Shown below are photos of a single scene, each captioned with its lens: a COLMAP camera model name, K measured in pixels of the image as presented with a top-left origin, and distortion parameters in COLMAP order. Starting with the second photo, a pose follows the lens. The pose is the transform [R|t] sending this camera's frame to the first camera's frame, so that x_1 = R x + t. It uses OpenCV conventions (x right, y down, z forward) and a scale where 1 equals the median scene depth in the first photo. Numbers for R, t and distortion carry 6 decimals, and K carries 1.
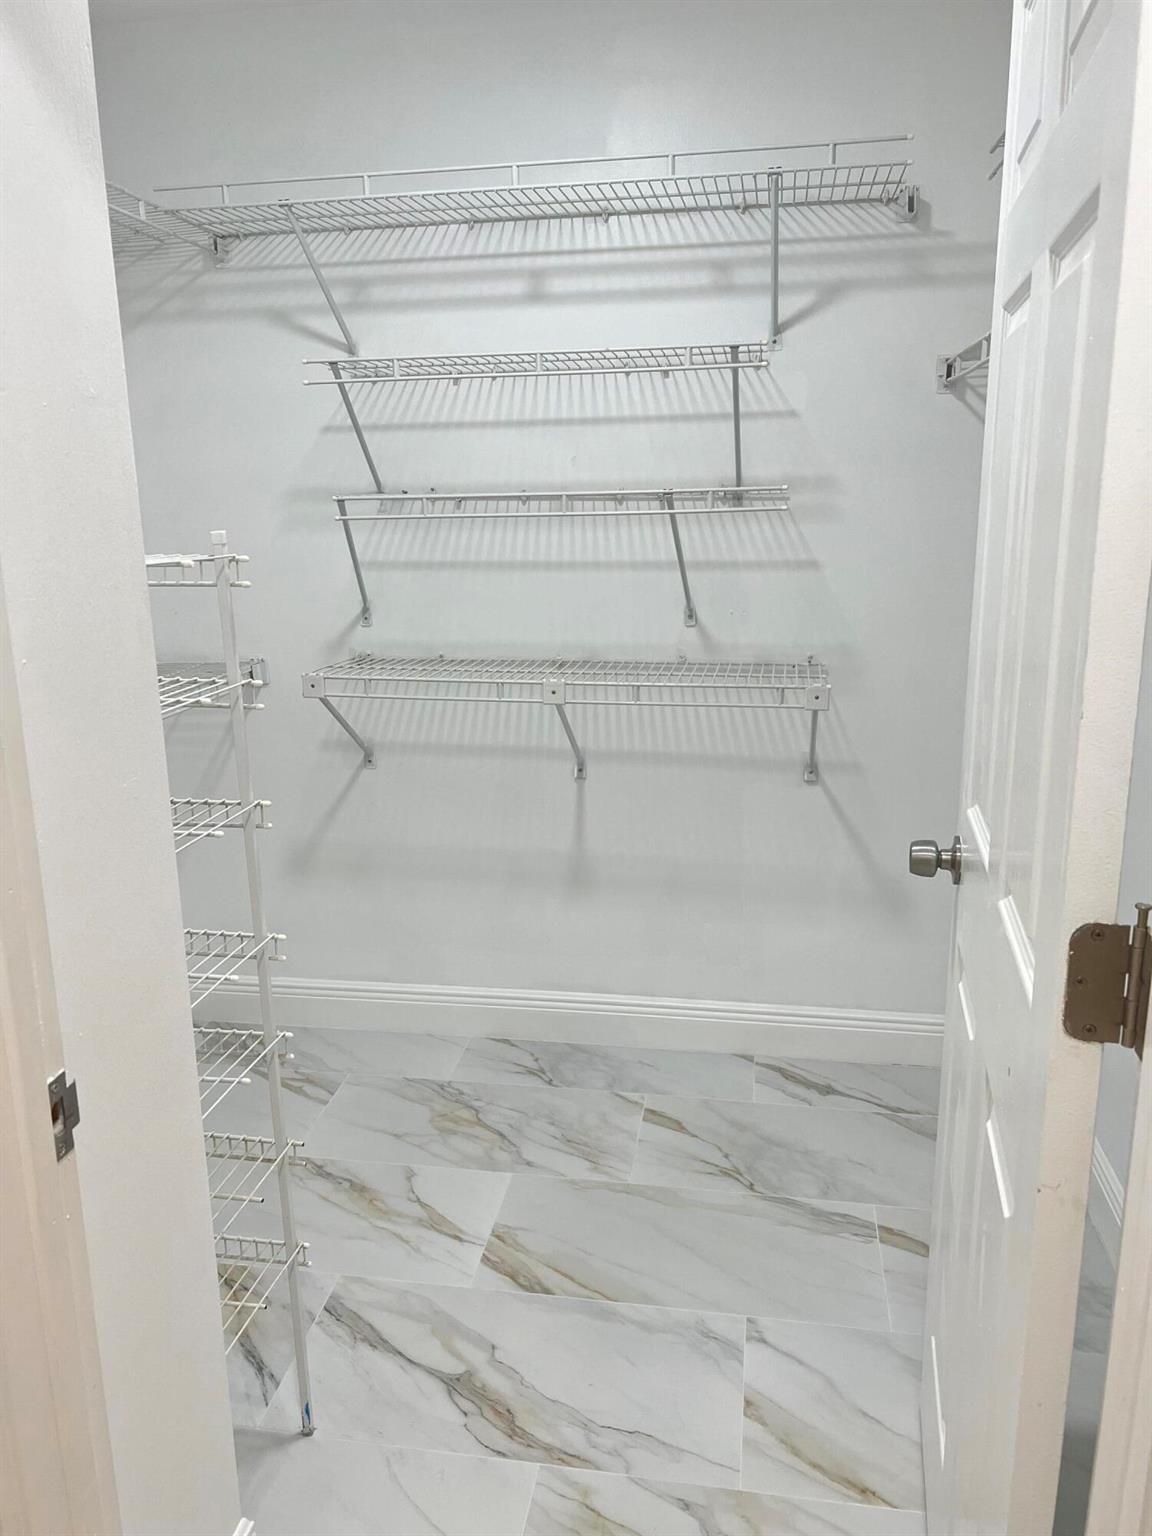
lens RADIAL K [[1171.3, 0, 566.5], [0, 1171.3, 783.4], [0, 0, 1]] dist [0.052547, -0.057640]
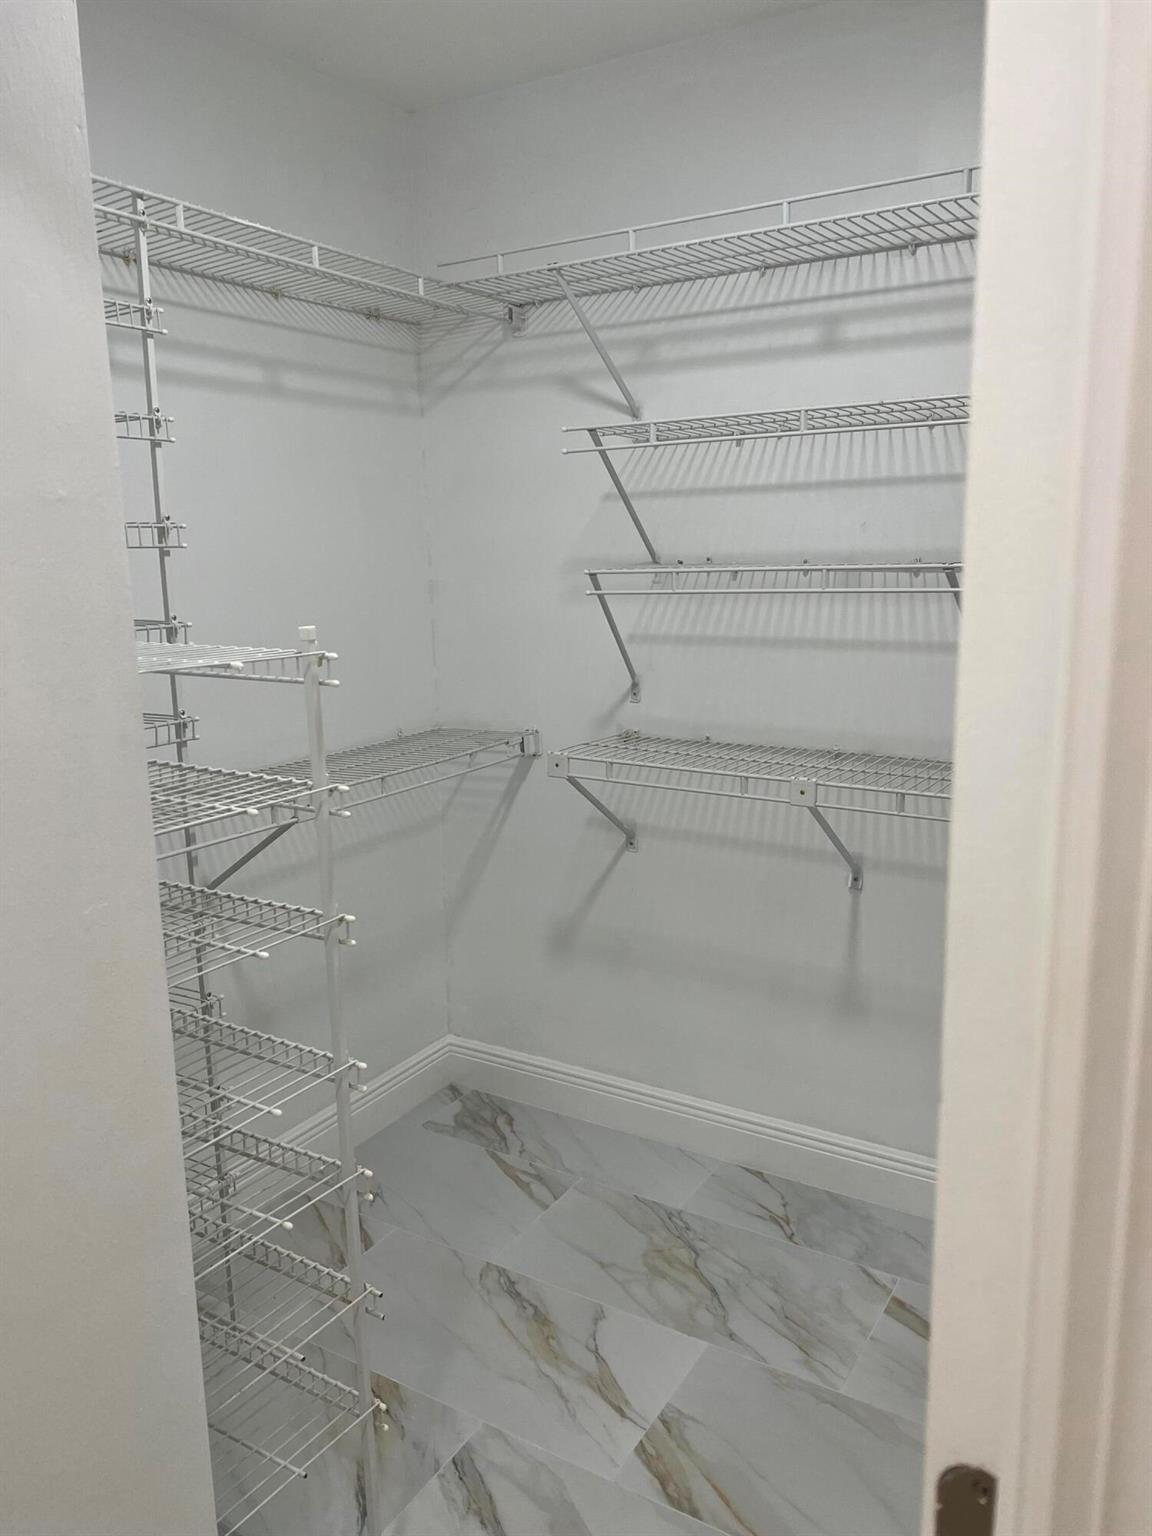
lens RADIAL K [[1171.3, 0, 579.5], [0, 1171.3, 774.1], [0, 0, 1]] dist [0.052547, -0.057640]
pose [[0.928987, 0.071830, -0.363074, 0.143336], [-0.086506, 0.995955, -0.024304, -0.054156], [0.359860, 0.053986, 0.931443, 0.125692]]
